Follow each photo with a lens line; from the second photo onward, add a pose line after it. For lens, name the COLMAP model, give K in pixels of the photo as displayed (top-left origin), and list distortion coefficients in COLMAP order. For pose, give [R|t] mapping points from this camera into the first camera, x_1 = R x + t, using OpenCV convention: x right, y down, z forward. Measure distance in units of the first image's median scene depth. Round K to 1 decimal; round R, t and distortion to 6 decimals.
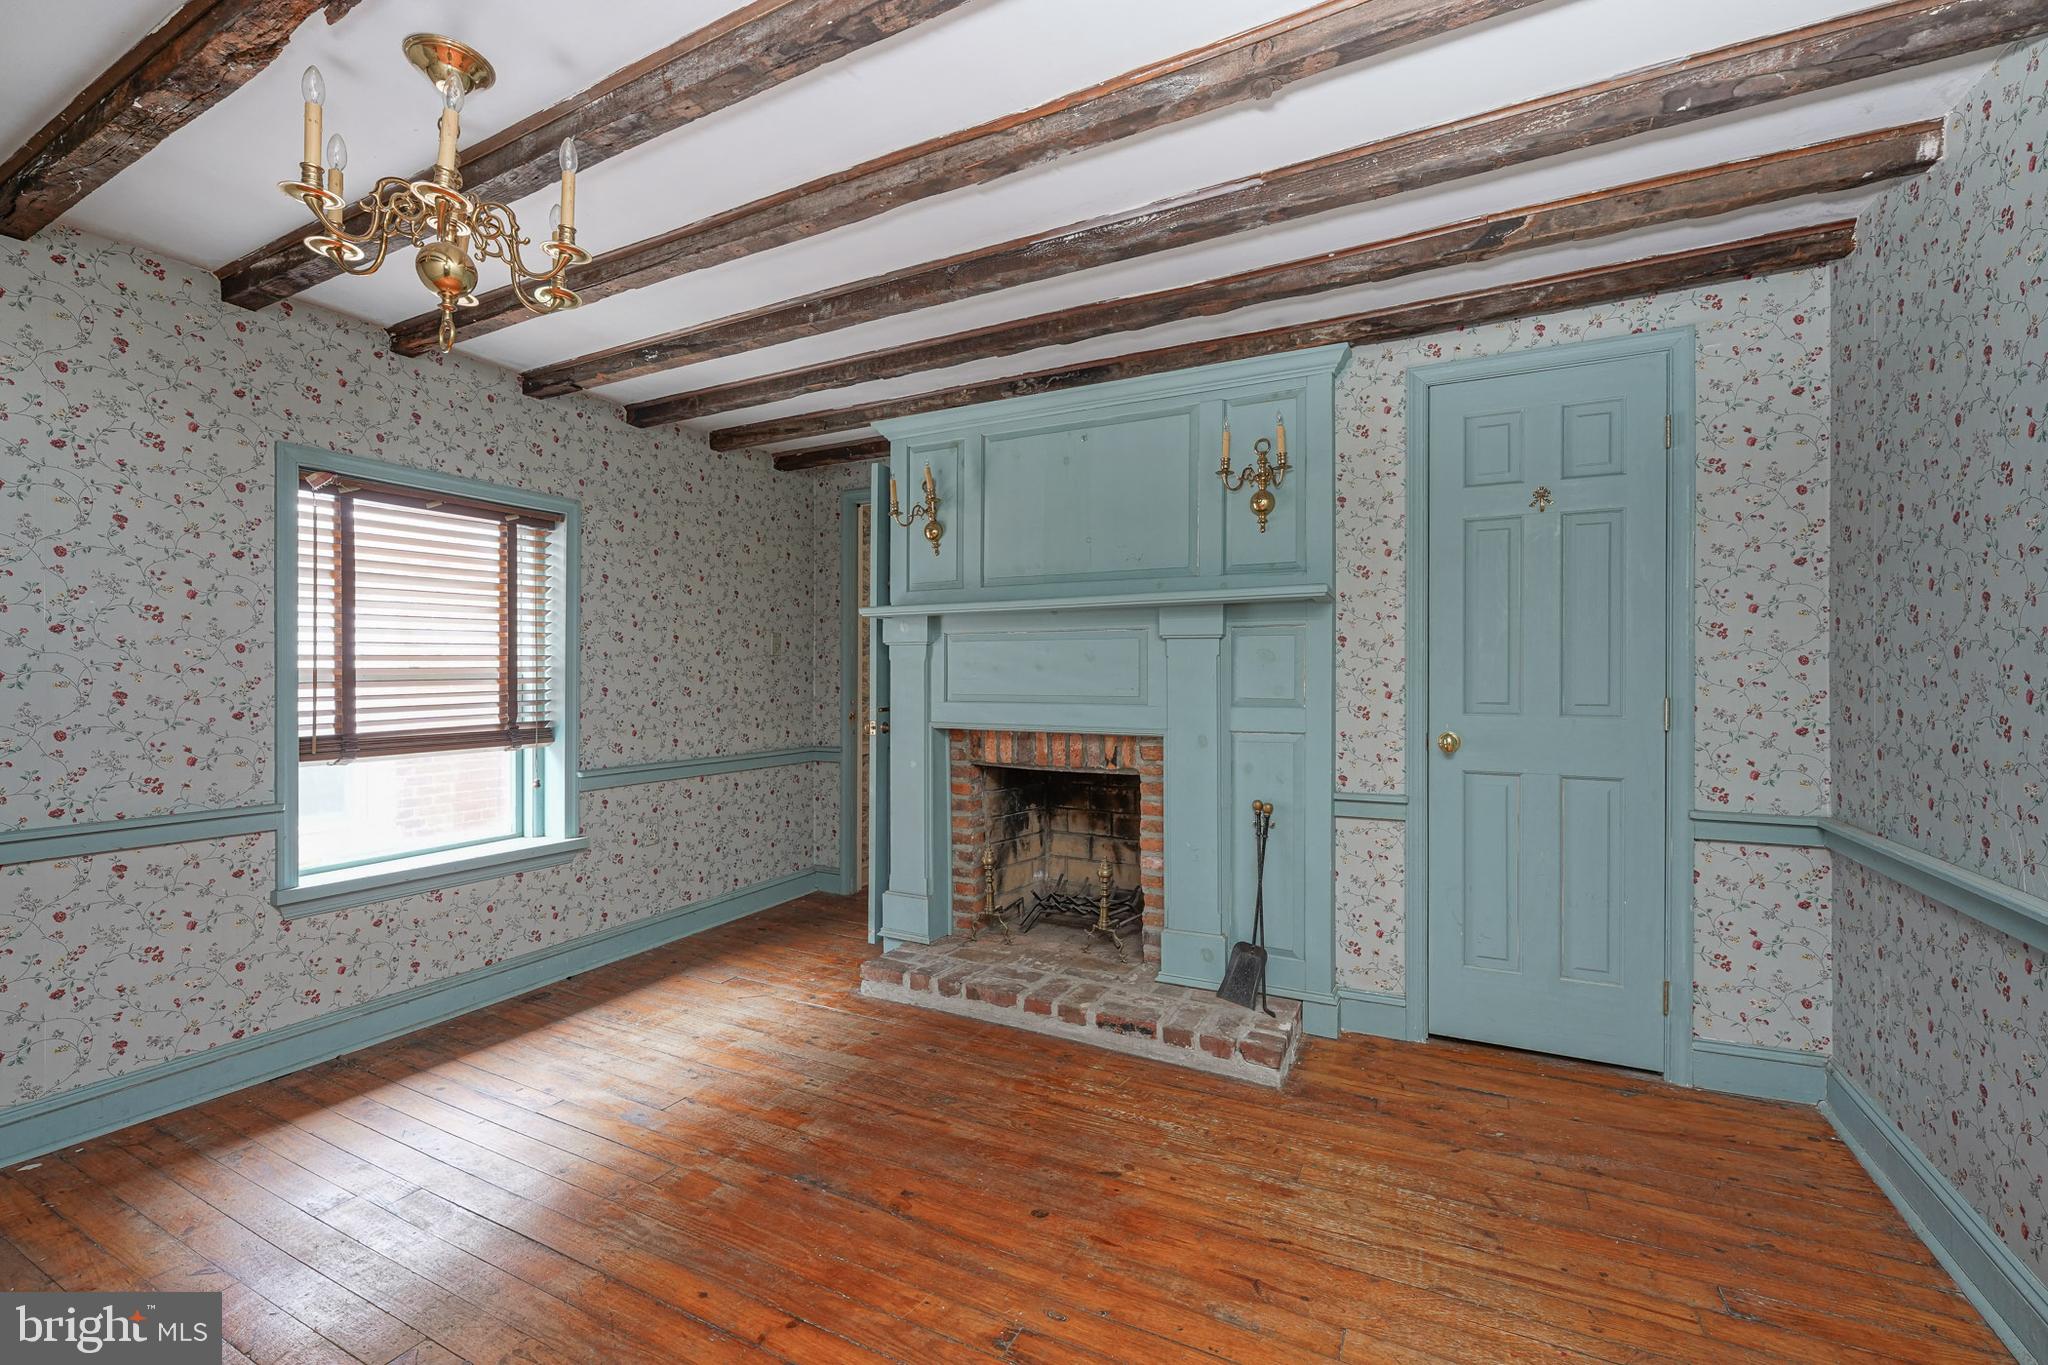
lens RADIAL K [[860.3, 0, 1072.6], [0, 860.3, 678.4], [0, 0, 1]] dist [-0.000872, 0.000386]
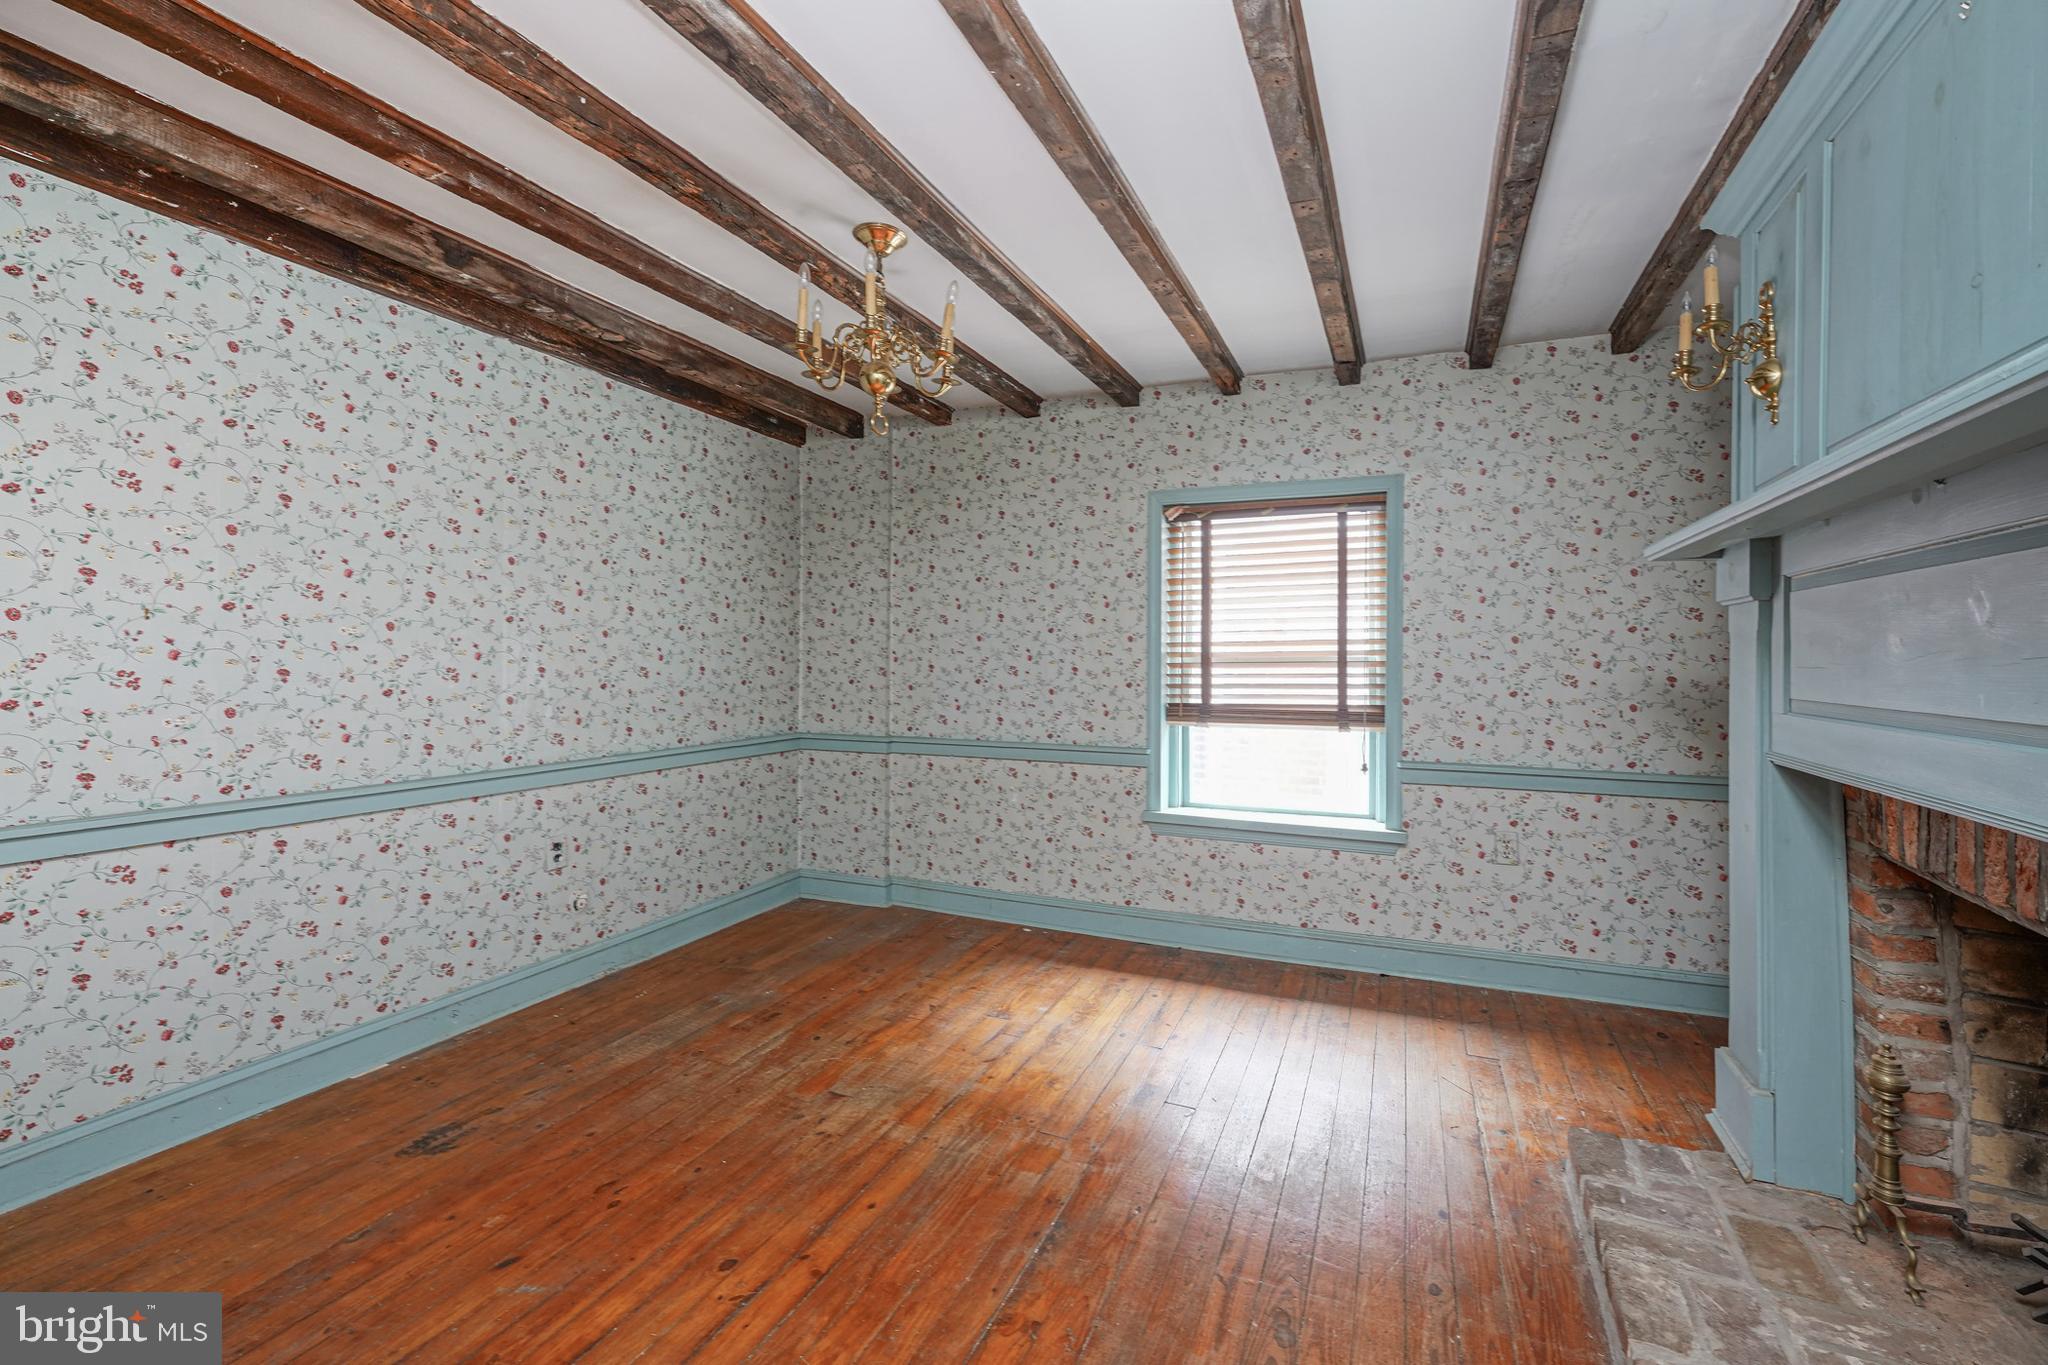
lens RADIAL K [[841.7, 0, 1029.2], [0, 841.7, 651.8], [0, 0, 1]] dist [-0.000597, -0.000316]
pose [[0.042038, -0.002409, -0.999113, 0.401732], [-0.008267, 0.999962, -0.002759, -0.007202], [0.999082, 0.008375, 0.042017, 0.674158]]
